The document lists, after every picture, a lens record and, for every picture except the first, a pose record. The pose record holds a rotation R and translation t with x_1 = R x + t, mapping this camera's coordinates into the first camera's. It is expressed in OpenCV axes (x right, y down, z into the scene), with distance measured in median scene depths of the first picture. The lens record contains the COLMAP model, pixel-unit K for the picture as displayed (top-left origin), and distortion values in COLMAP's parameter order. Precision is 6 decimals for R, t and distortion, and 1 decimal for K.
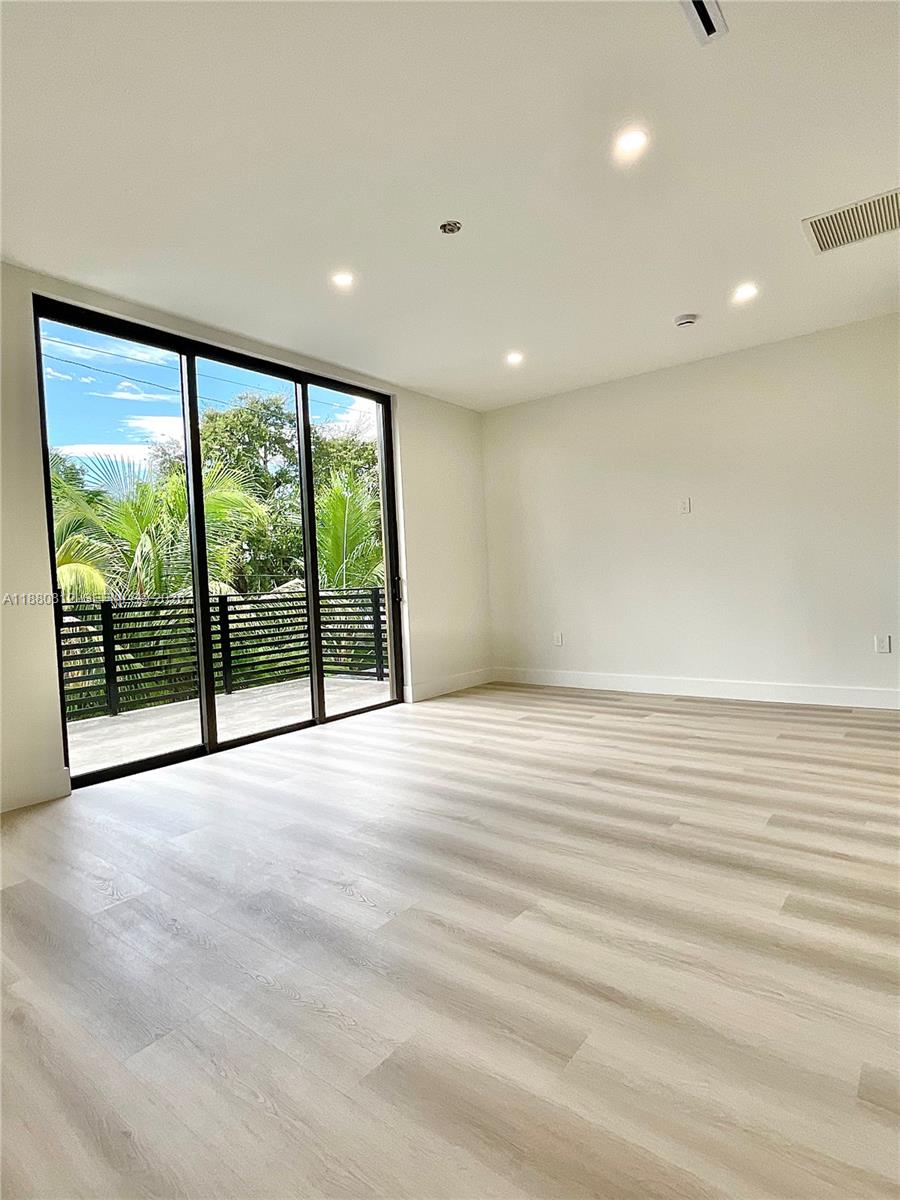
lens RADIAL K [[637.8, 0, 450.0], [0, 637.8, 600.0], [0, 0, 1]] dist [-0.001662, -0.000540]
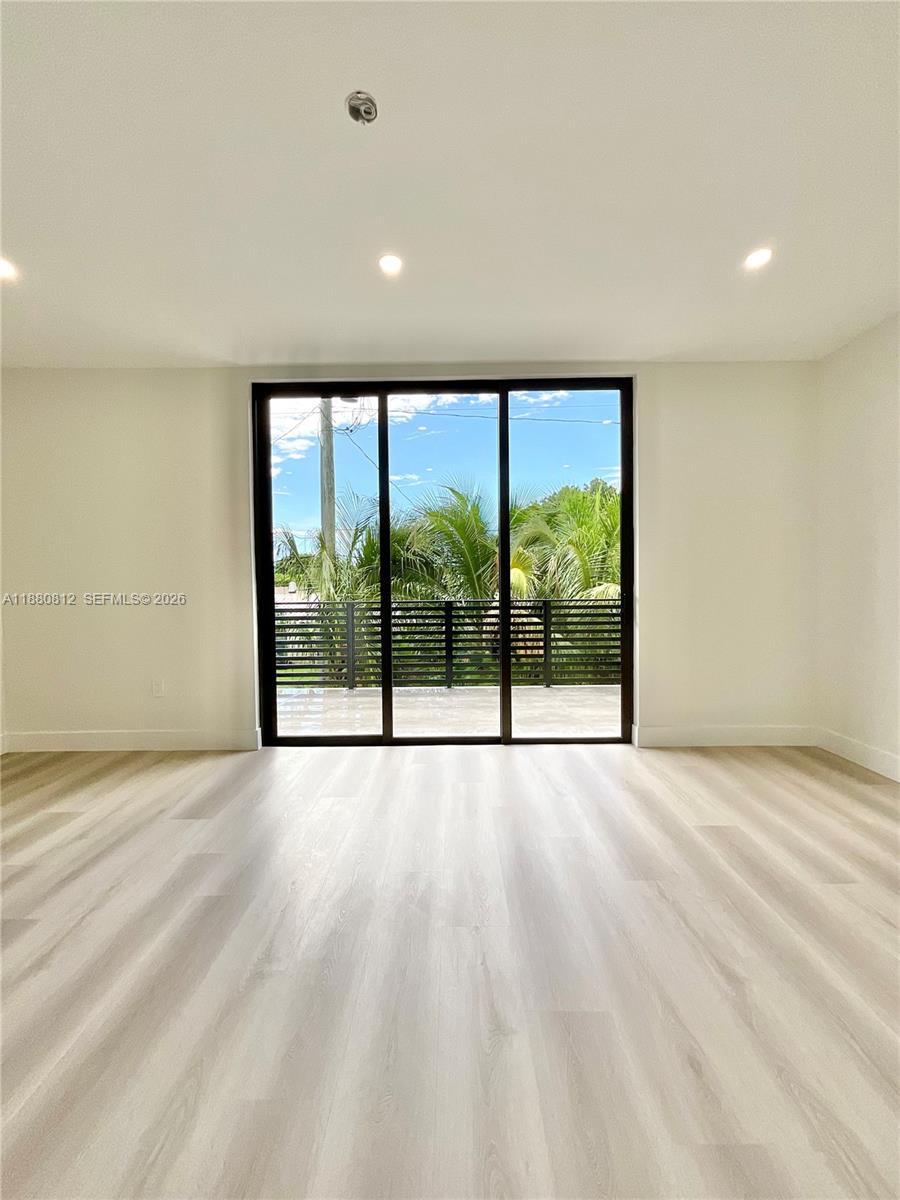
lens RADIAL K [[488.5, 0, 450.0], [0, 488.5, 600.0], [0, 0, 1]] dist [-0.003683, 0.003600]
pose [[0.611842, 0.058098, -0.788843, 0.390498], [-0.041875, 0.998279, 0.041044, -0.062975], [0.789870, 0.007920, 0.613223, 0.583941]]
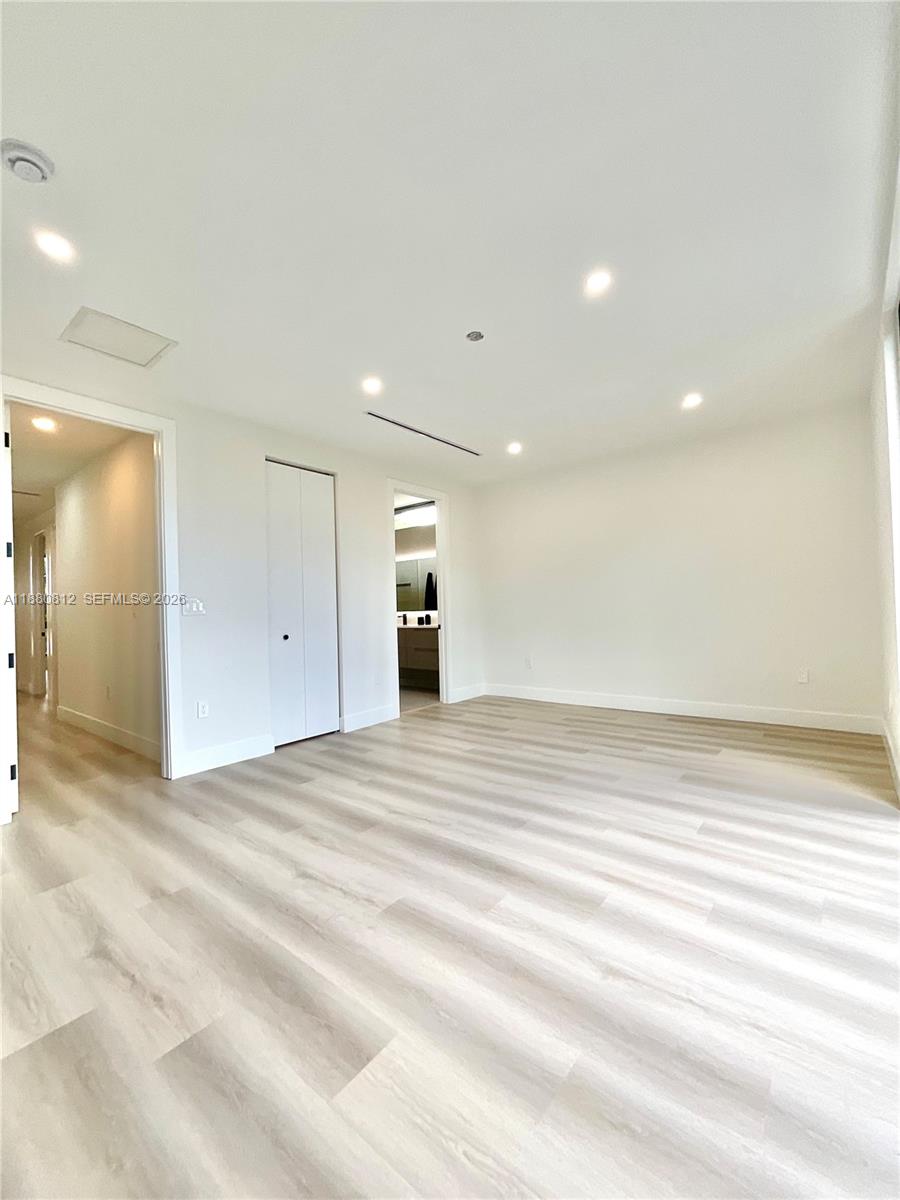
lens RADIAL K [[488.5, 0, 450.0], [0, 488.5, 600.0], [0, 0, 1]] dist [-0.003683, 0.003600]
pose [[-0.996791, 0.078264, 0.016779, 0.055166], [0.078402, 0.996892, 0.007748, -0.067945], [-0.016121, 0.009038, -0.999829, 1.506206]]
